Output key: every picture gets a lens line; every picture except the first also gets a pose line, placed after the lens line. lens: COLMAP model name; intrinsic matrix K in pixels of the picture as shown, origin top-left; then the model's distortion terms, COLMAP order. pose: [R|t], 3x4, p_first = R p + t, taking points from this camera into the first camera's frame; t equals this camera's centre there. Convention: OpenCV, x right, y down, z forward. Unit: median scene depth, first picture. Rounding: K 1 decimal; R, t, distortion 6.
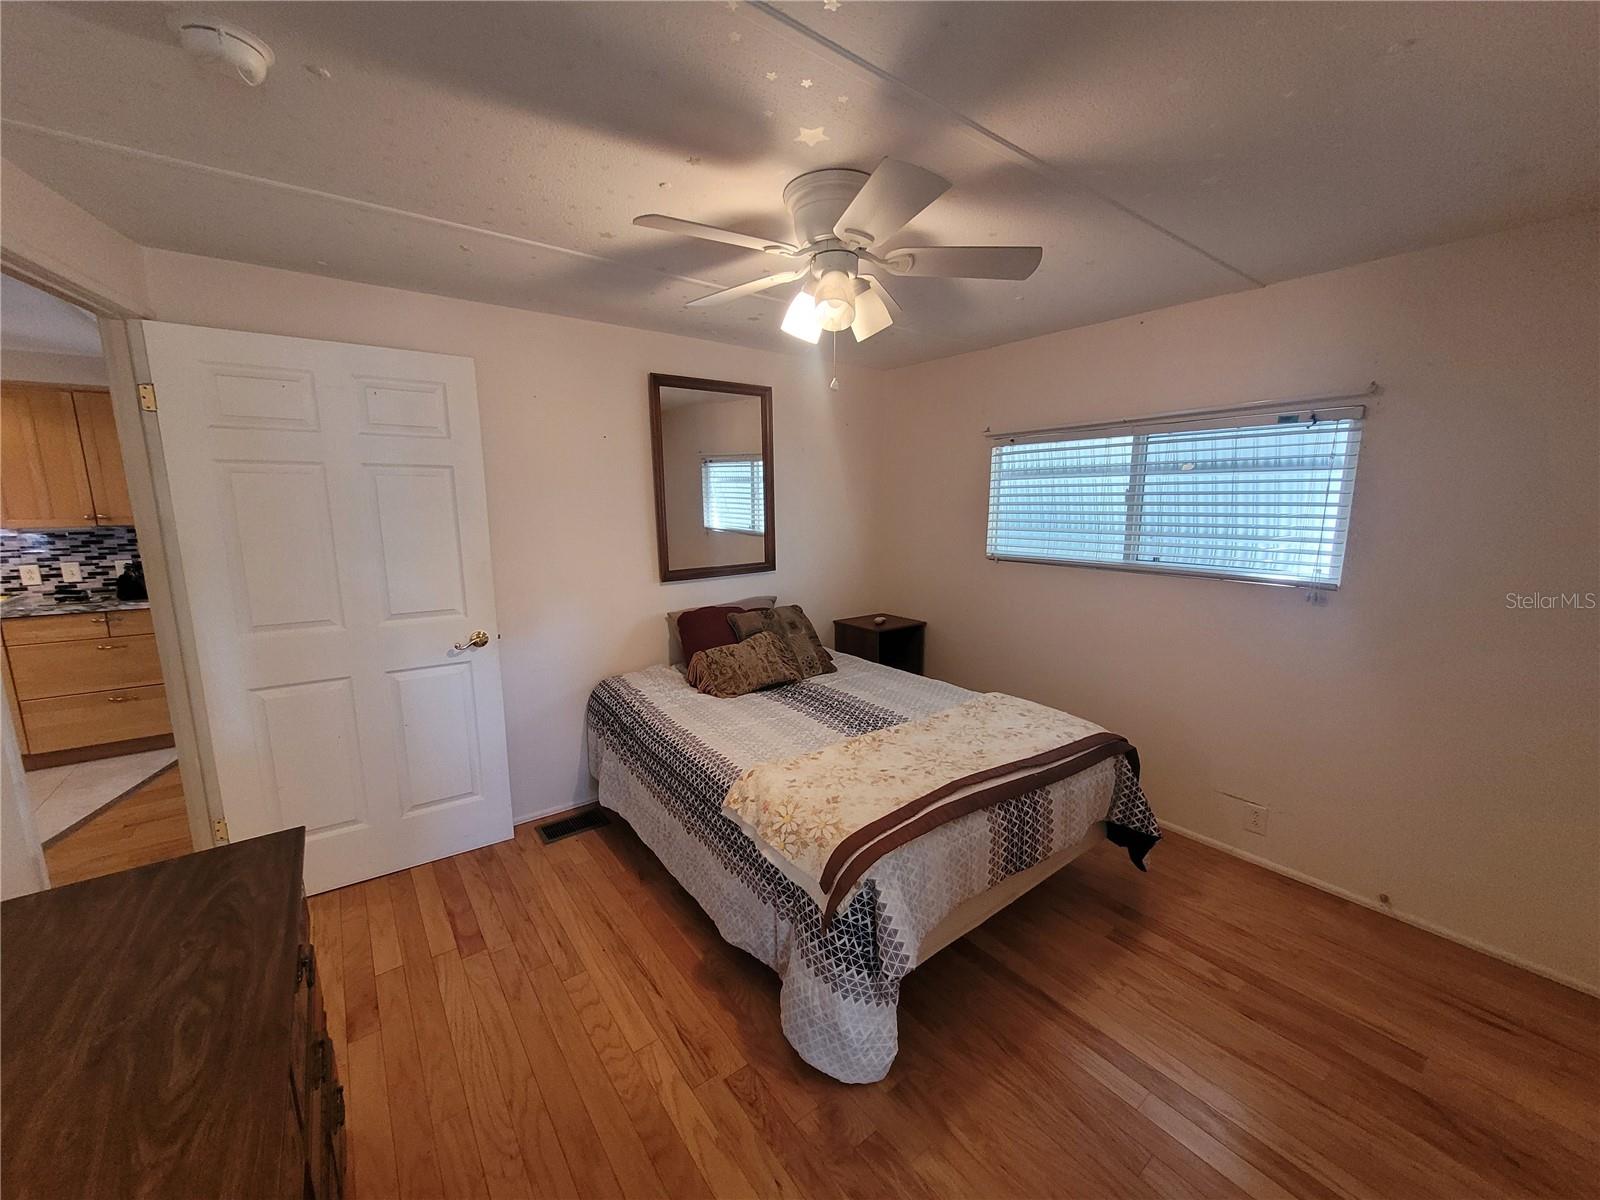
lens RADIAL K [[621.9, 0, 811.2], [0, 621.9, 604.7], [0, 0, 1]] dist [-0.000440, -0.000469]
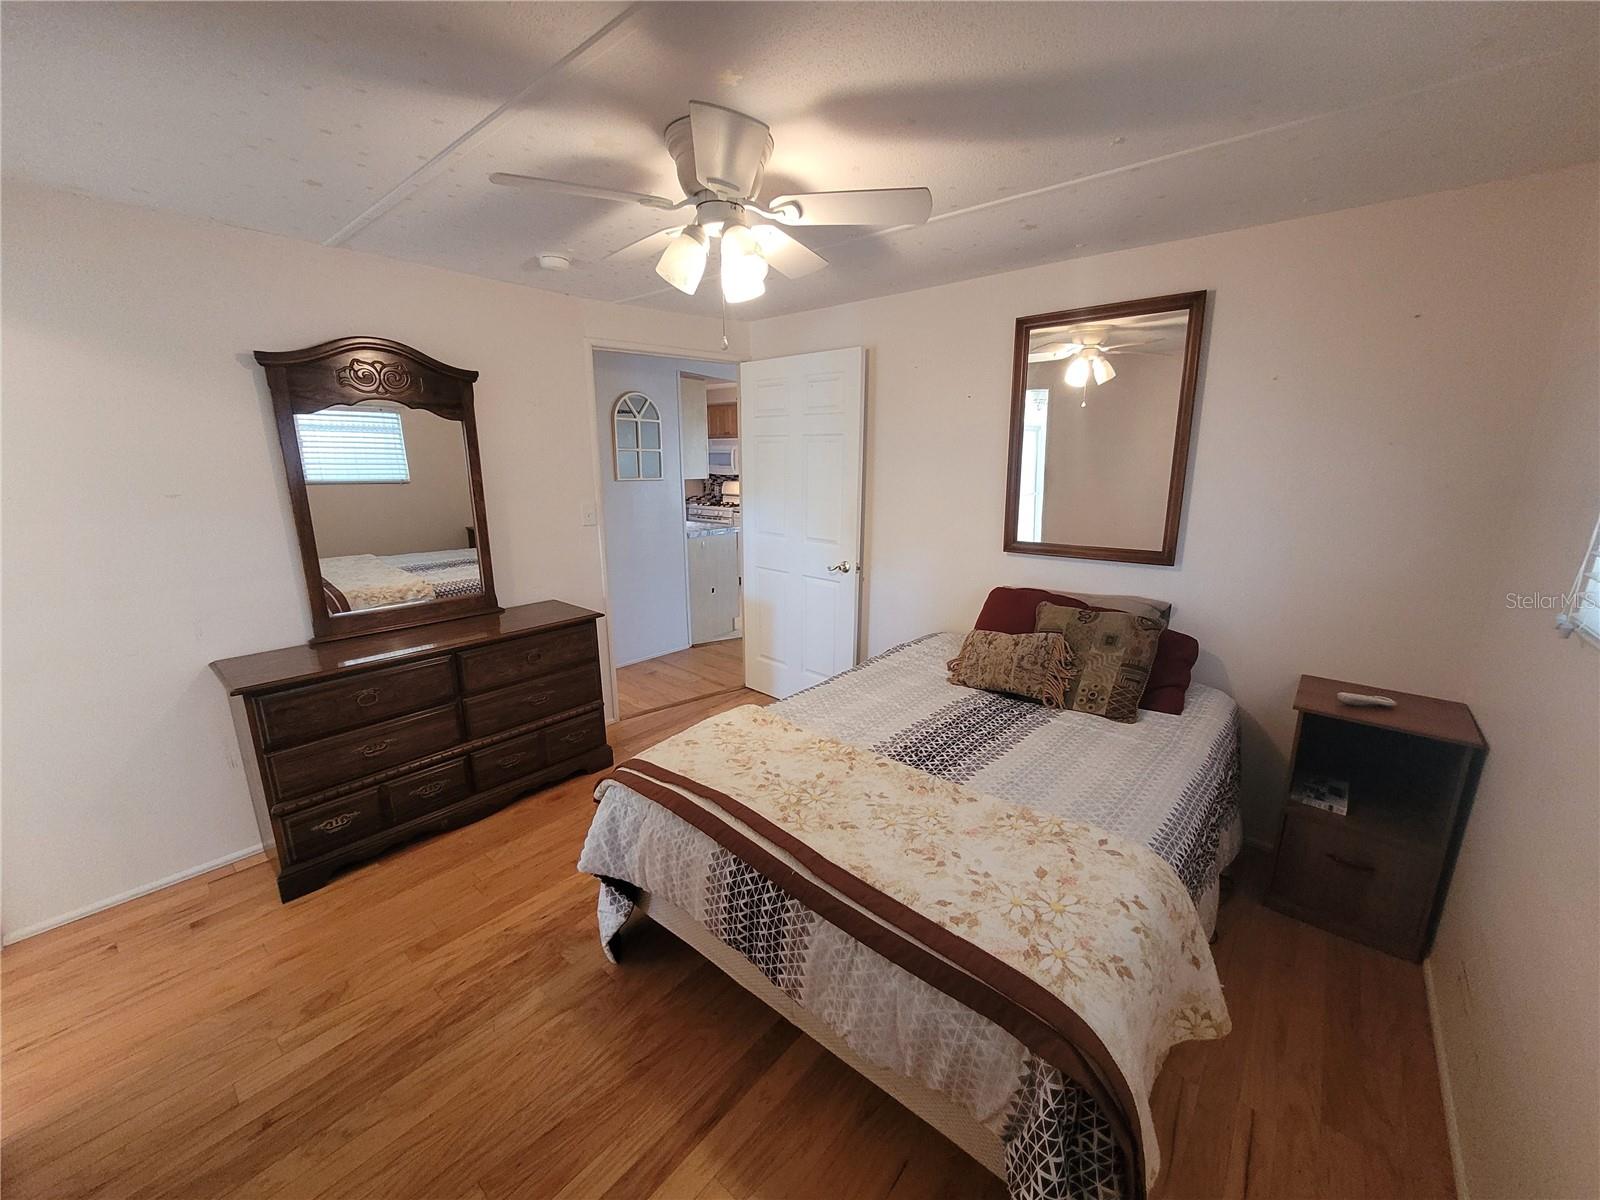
lens RADIAL K [[621.9, 0, 811.2], [0, 621.9, 604.7], [0, 0, 1]] dist [-0.000440, -0.000469]
pose [[0.214760, 0.232841, -0.948506, 0.778364], [-0.169181, 0.965354, 0.198671, -0.124613], [0.961902, 0.117803, 0.246712, 0.671412]]
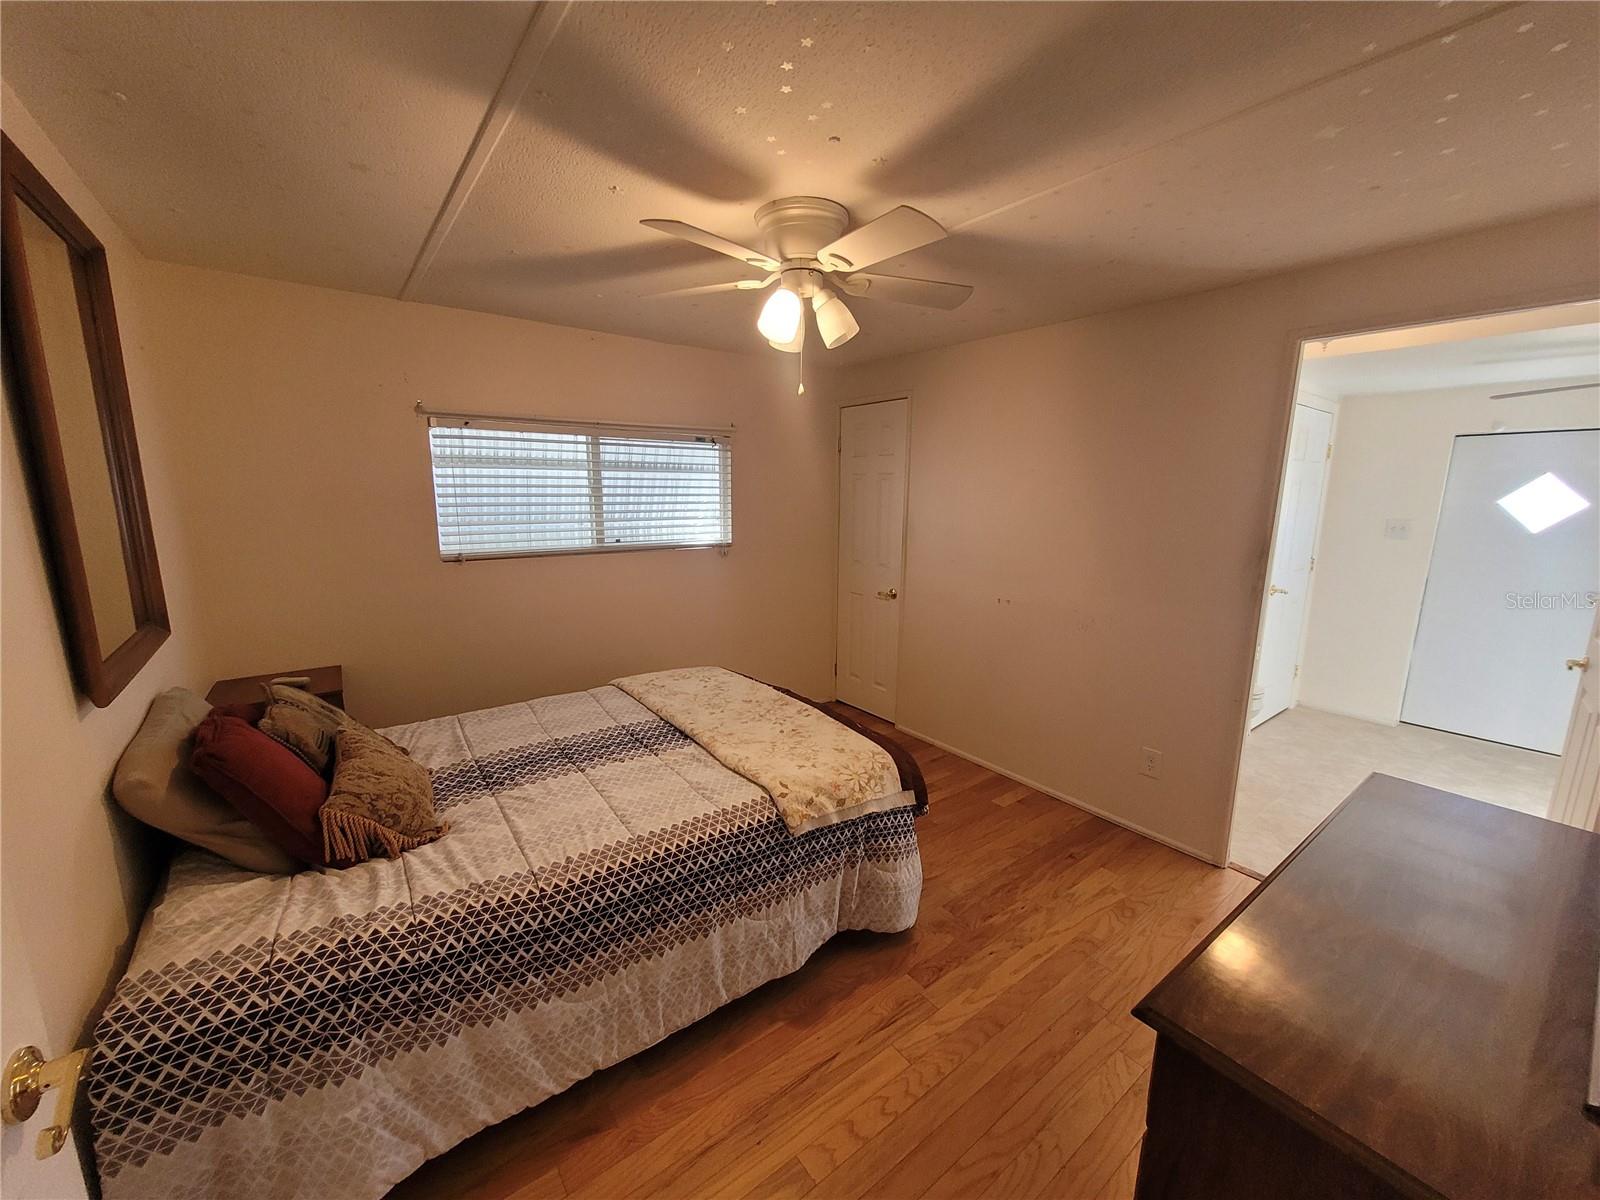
lens RADIAL K [[630.6, 0, 809.3], [0, 630.6, 601.8], [0, 0, 1]] dist [-0.002496, -0.000196]
pose [[-0.001425, -0.173065, 0.984909, -0.808973], [0.158765, 0.972379, 0.171093, -0.127936], [-0.987315, 0.156613, 0.026091, 0.727544]]
